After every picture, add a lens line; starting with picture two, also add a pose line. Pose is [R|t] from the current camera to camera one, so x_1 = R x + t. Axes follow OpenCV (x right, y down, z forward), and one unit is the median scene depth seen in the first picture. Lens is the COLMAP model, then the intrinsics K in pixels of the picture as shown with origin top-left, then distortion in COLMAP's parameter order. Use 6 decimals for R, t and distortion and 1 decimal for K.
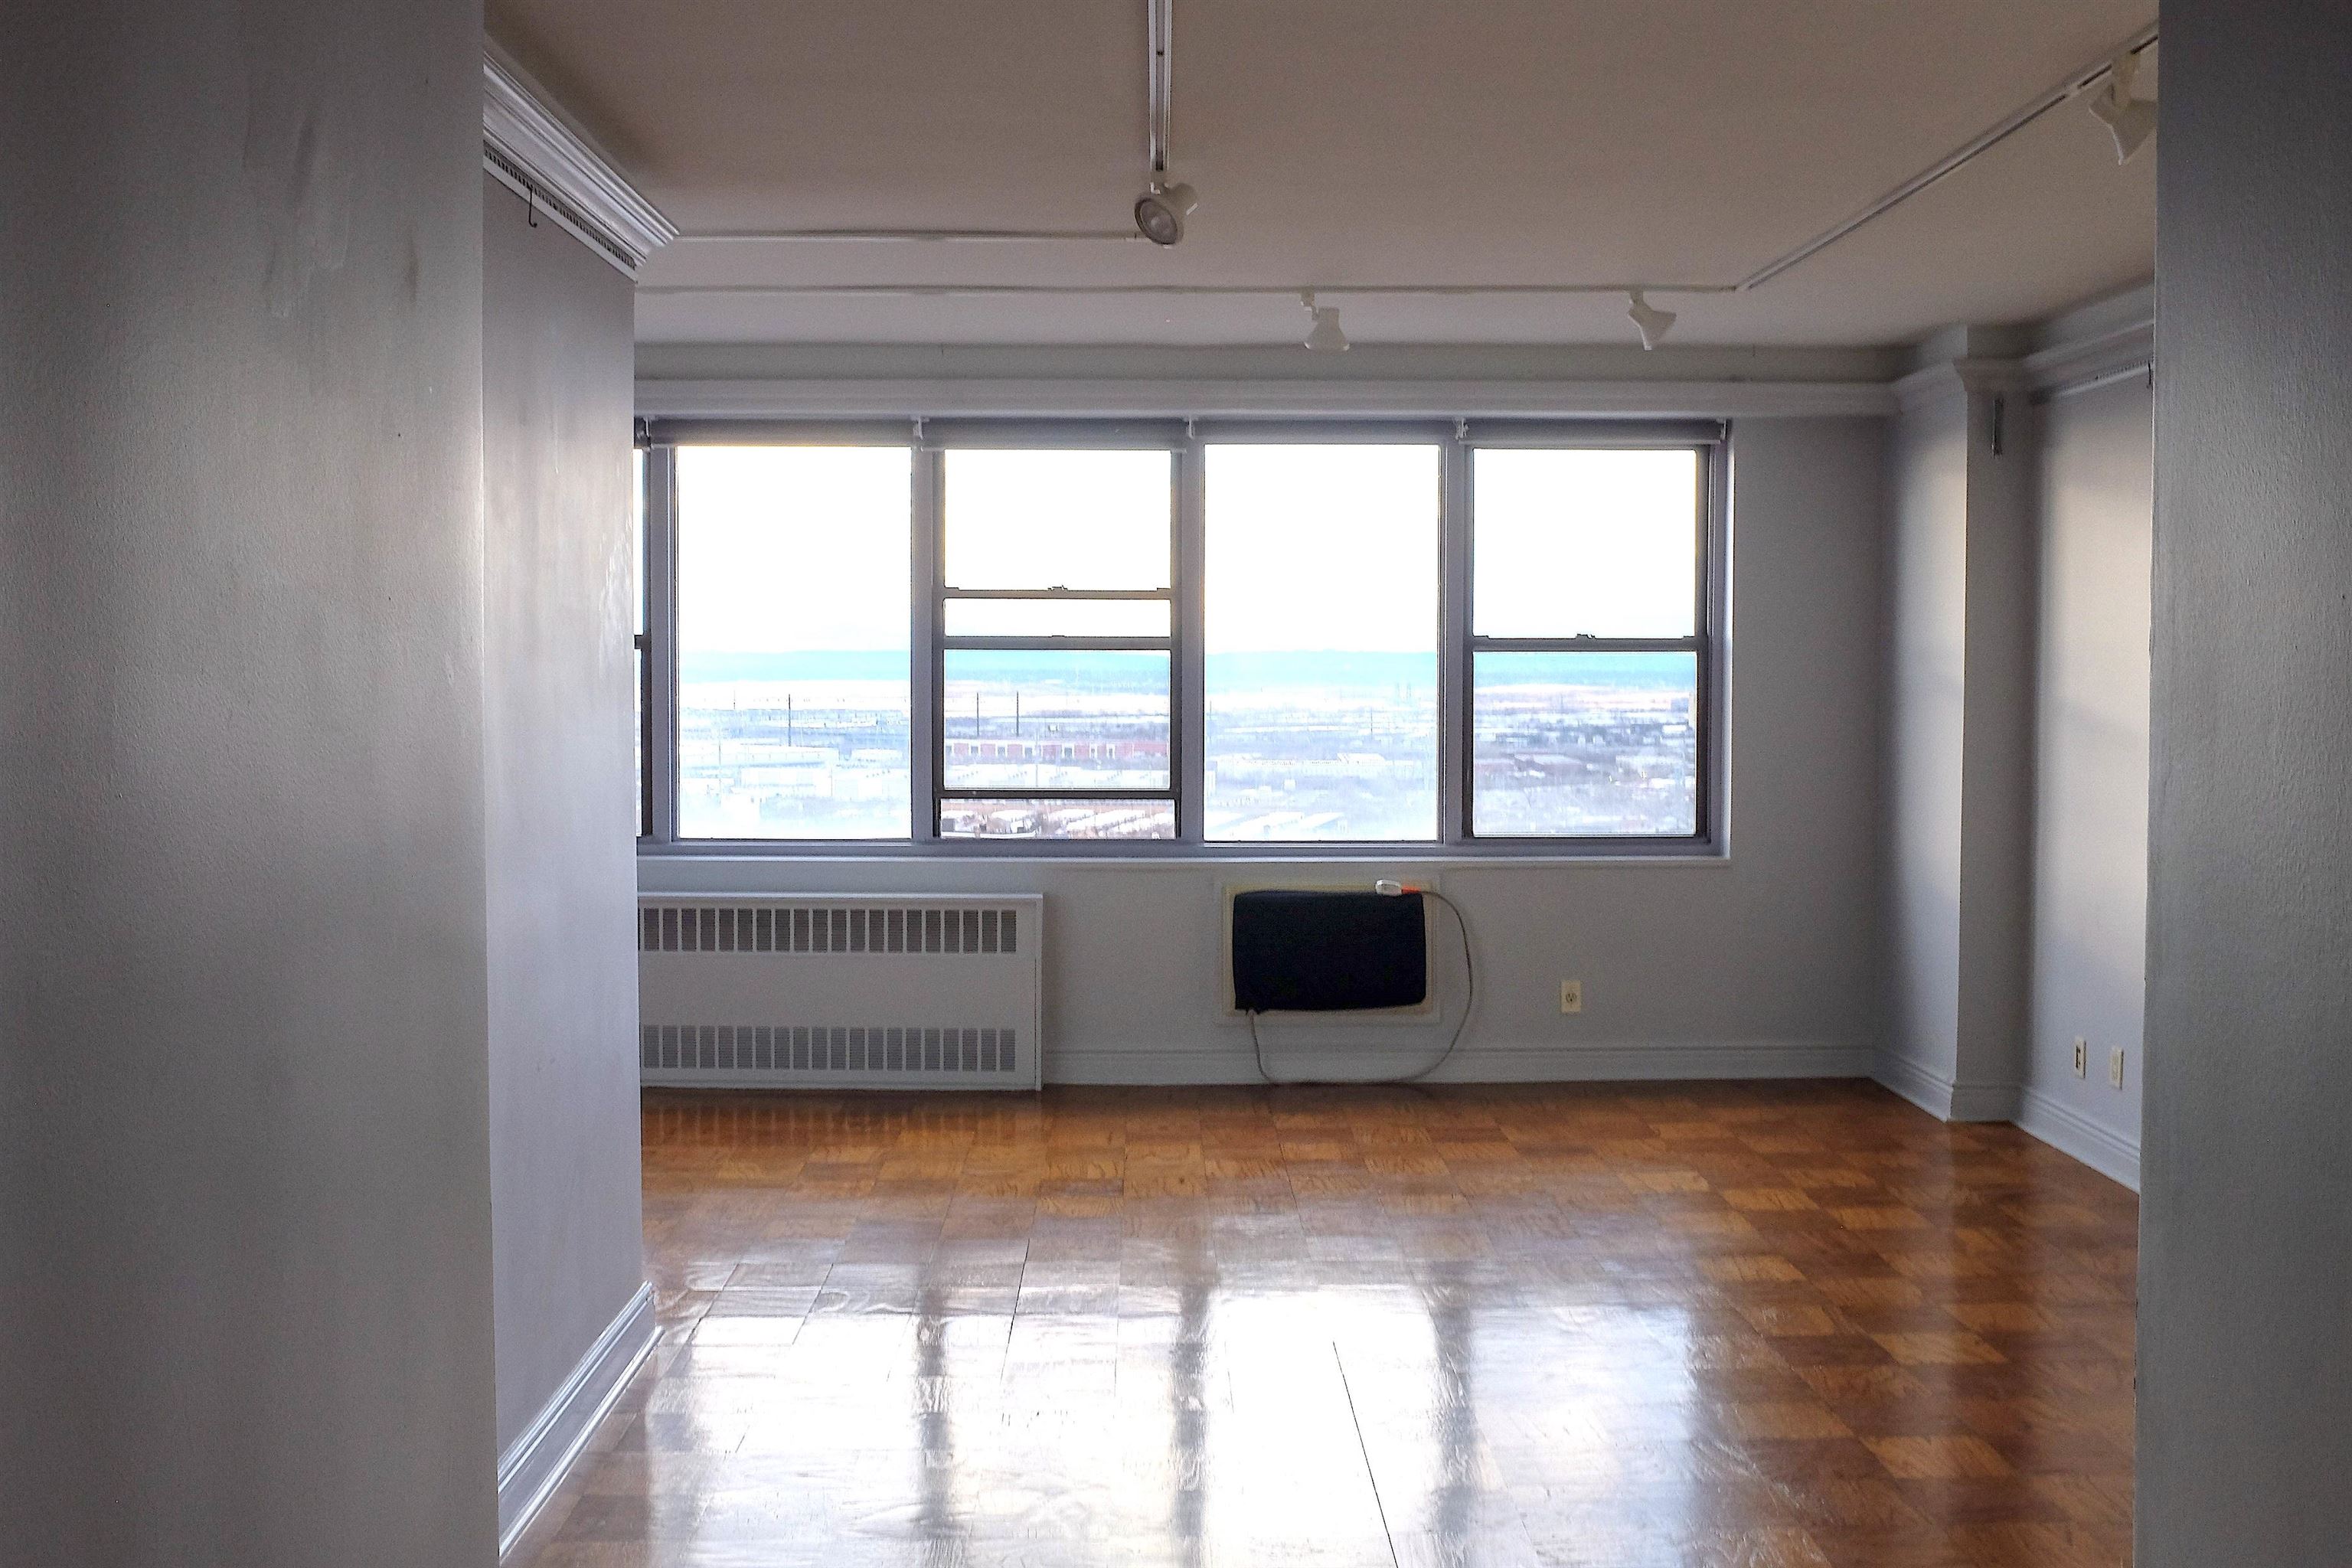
lens RADIAL K [[2381.3, 0, 1198.7], [0, 2381.3, 776.0], [0, 0, 1]] dist [-0.125792, 0.219548]
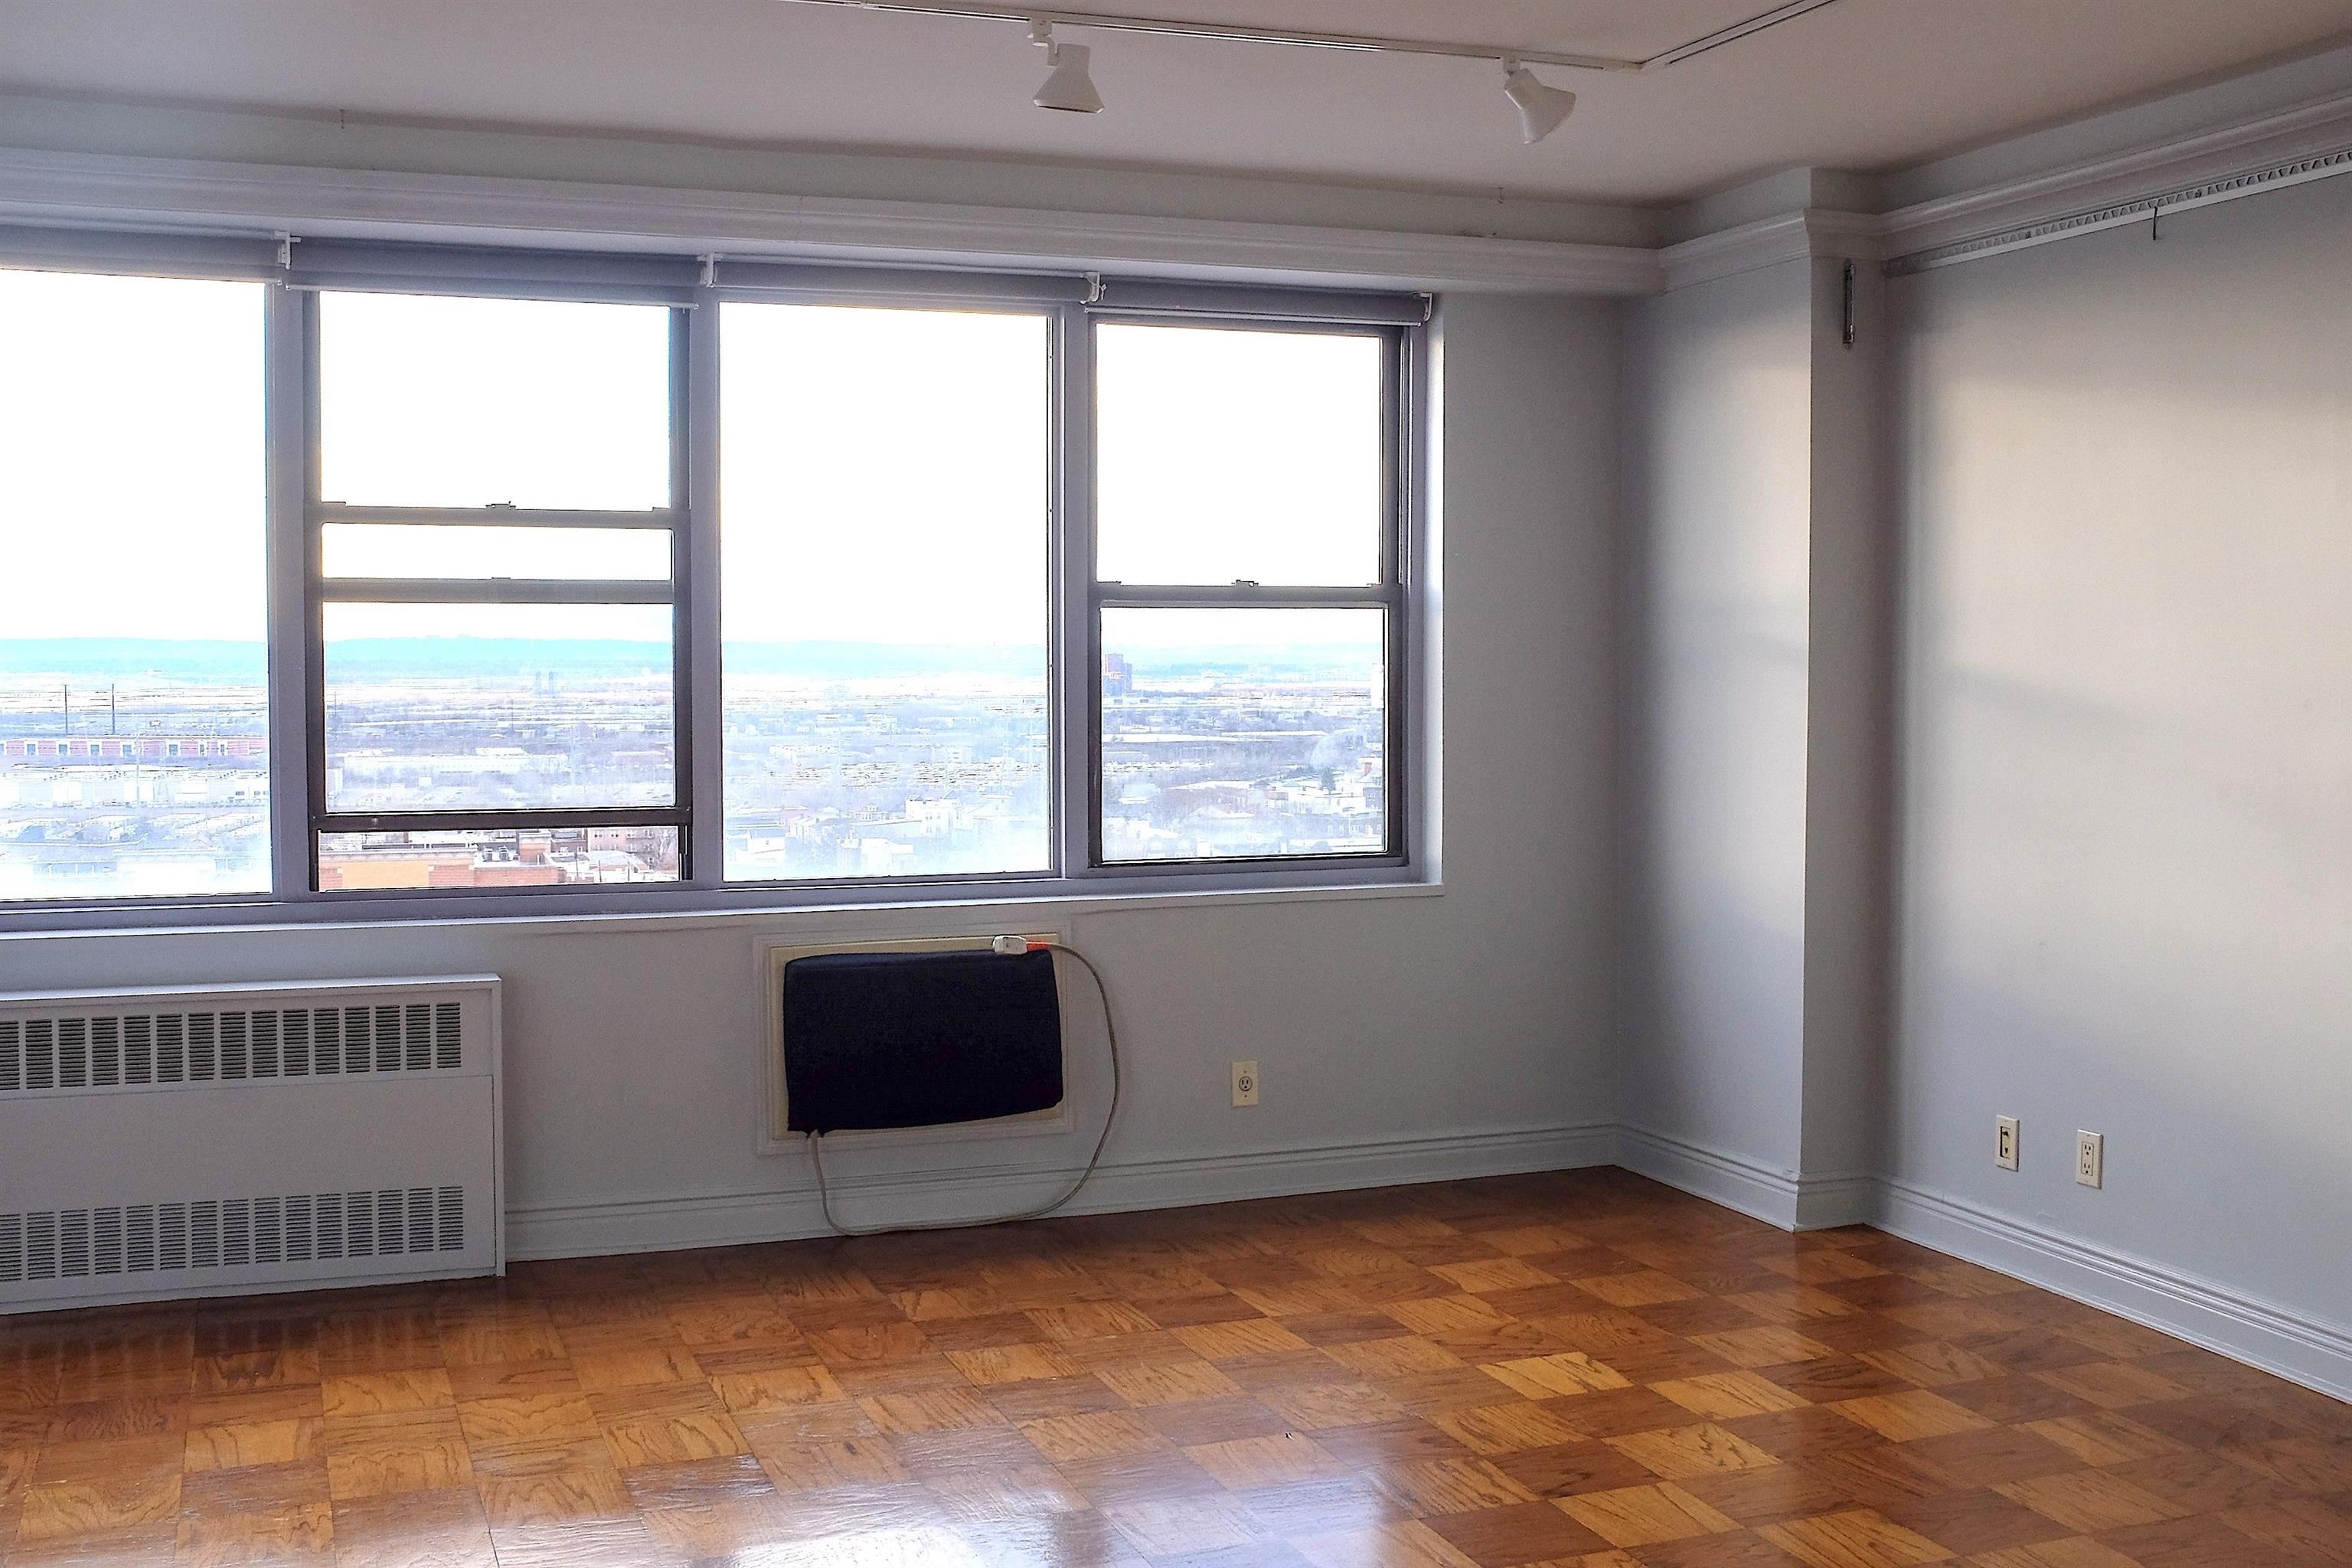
lens RADIAL K [[2449.5, 0, 1178.8], [0, 2449.5, 761.0], [0, 0, 1]] dist [-0.121870, 0.185086]
pose [[0.941587, -0.016653, 0.336357, -0.110070], [0.017362, 0.999849, 0.000900, -0.006066], [-0.336321, 0.004992, 0.941734, 0.304103]]
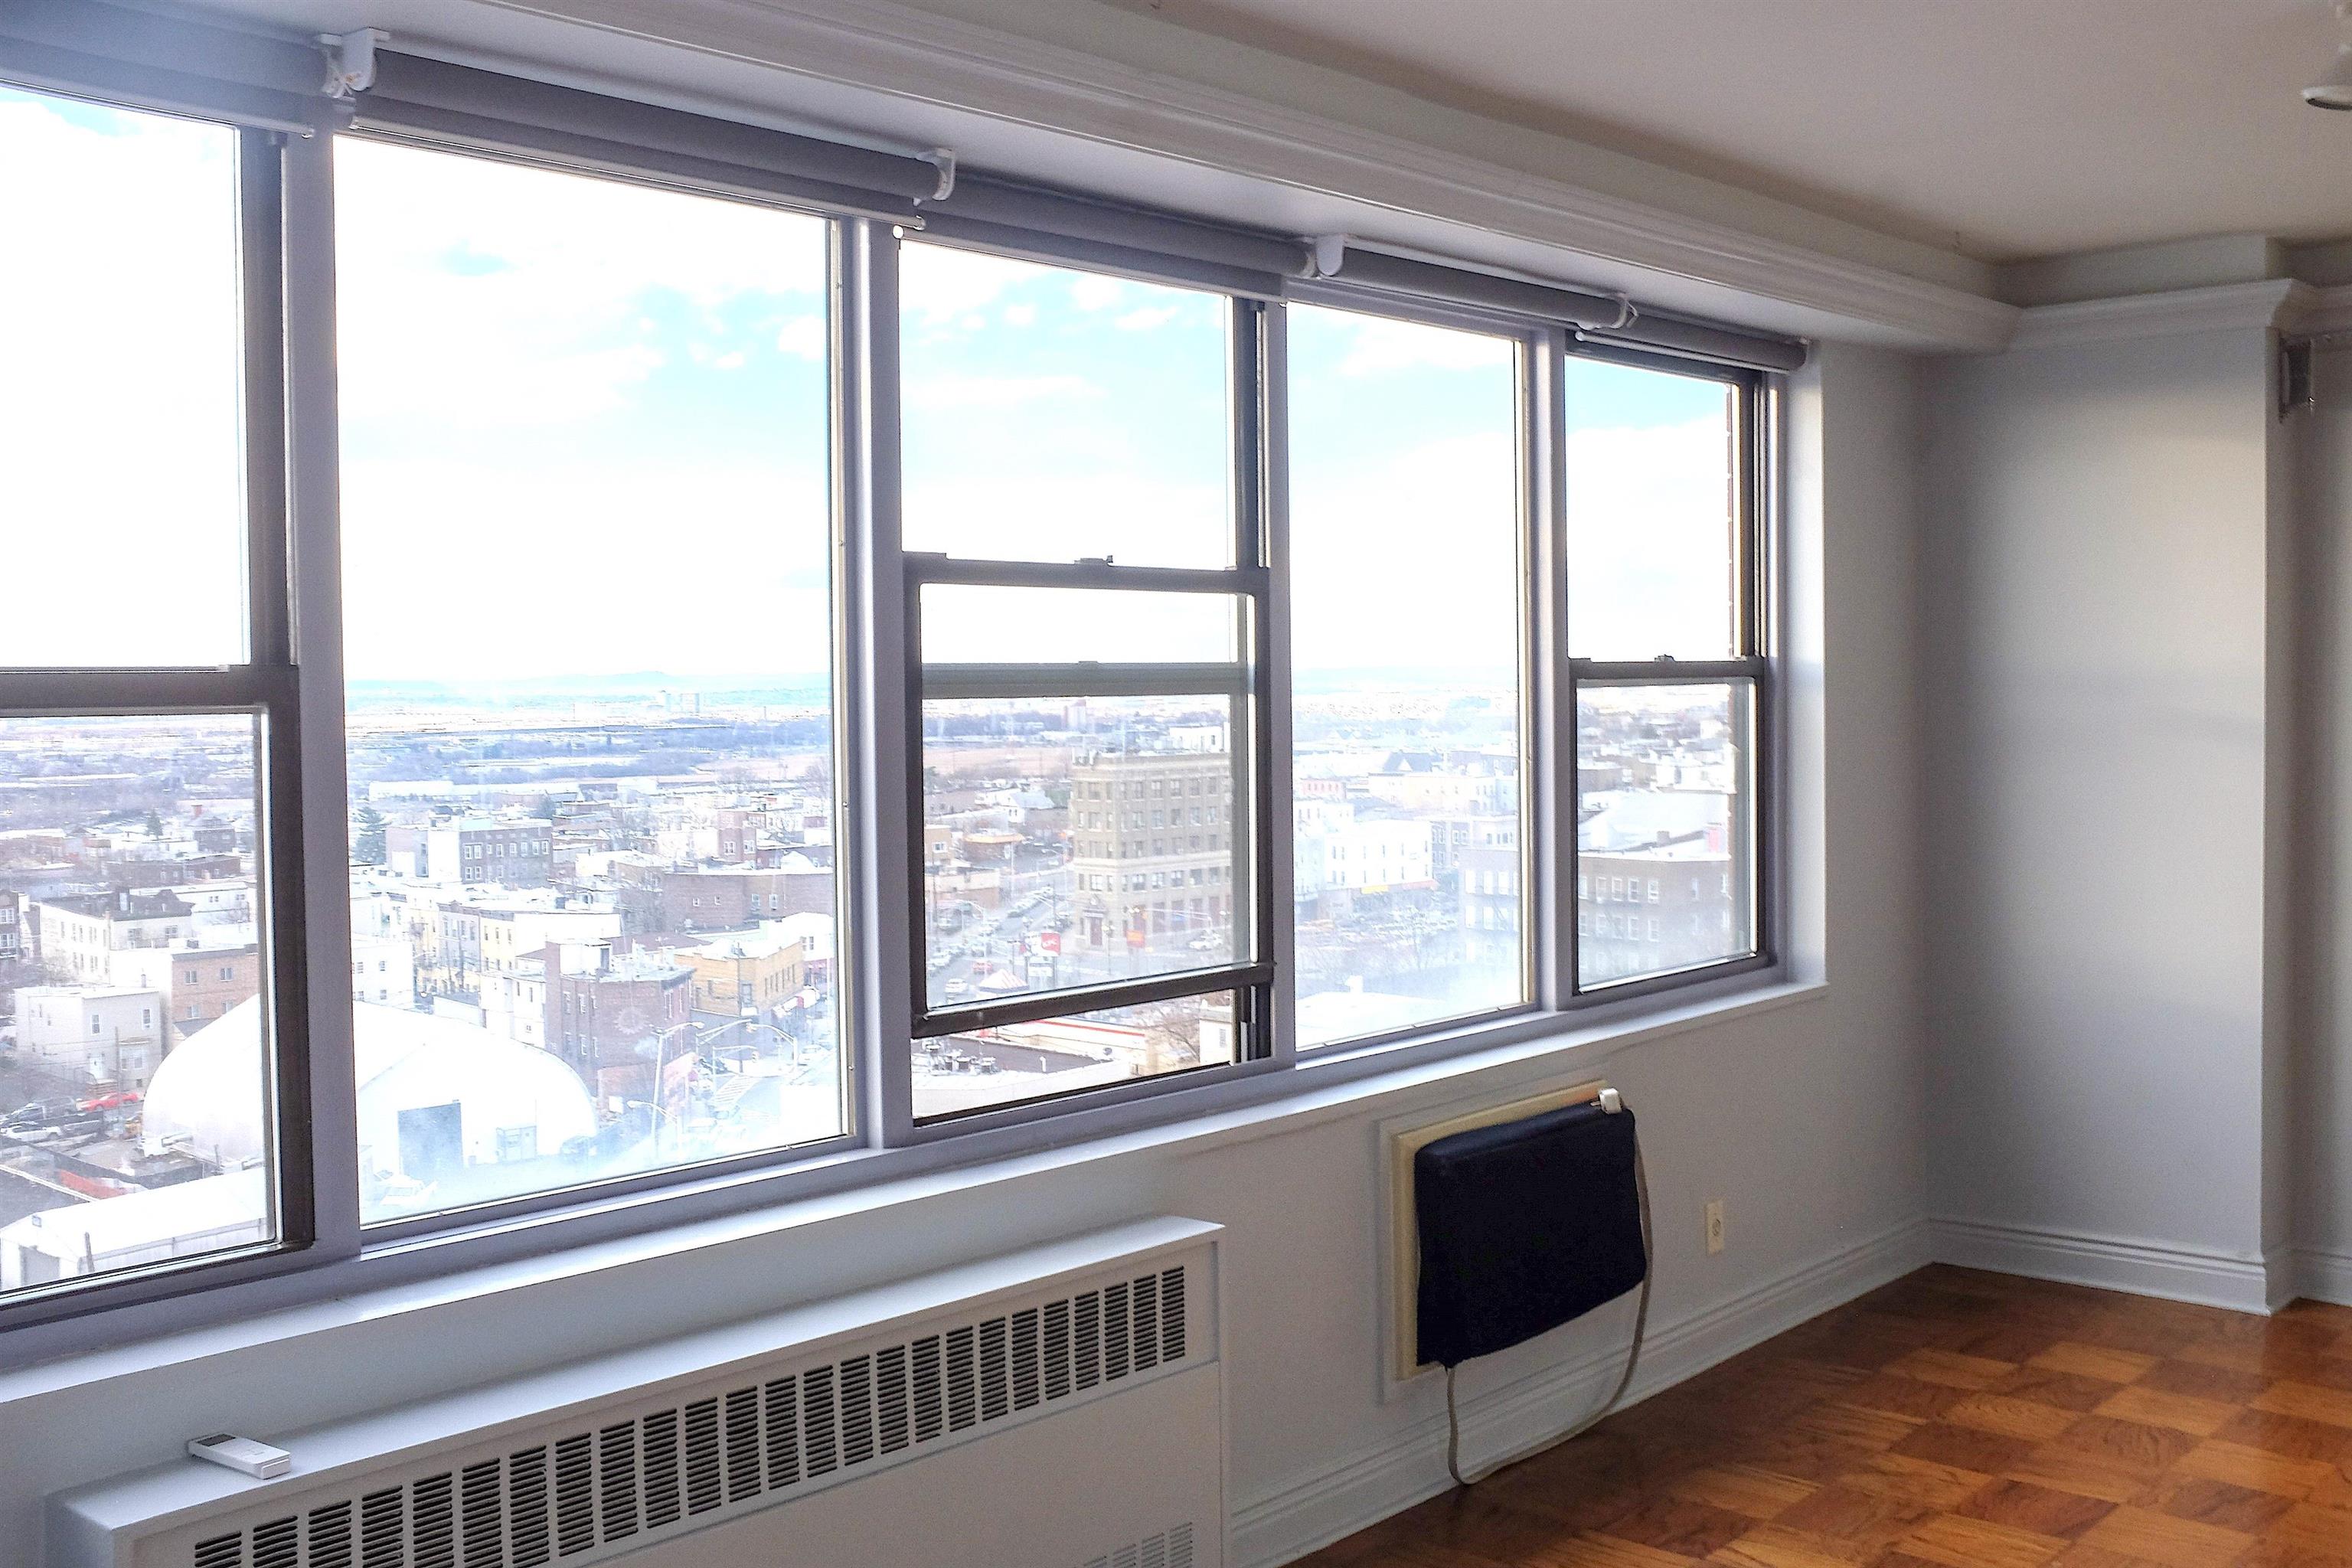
lens RADIAL K [[2381.3, 0, 1198.7], [0, 2381.3, 776.0], [0, 0, 1]] dist [-0.125792, 0.219548]
pose [[0.677070, -0.040443, 0.734807, -0.394436], [0.047415, 0.998812, 0.011284, -0.041251], [-0.734390, 0.027201, 0.678183, 0.667300]]
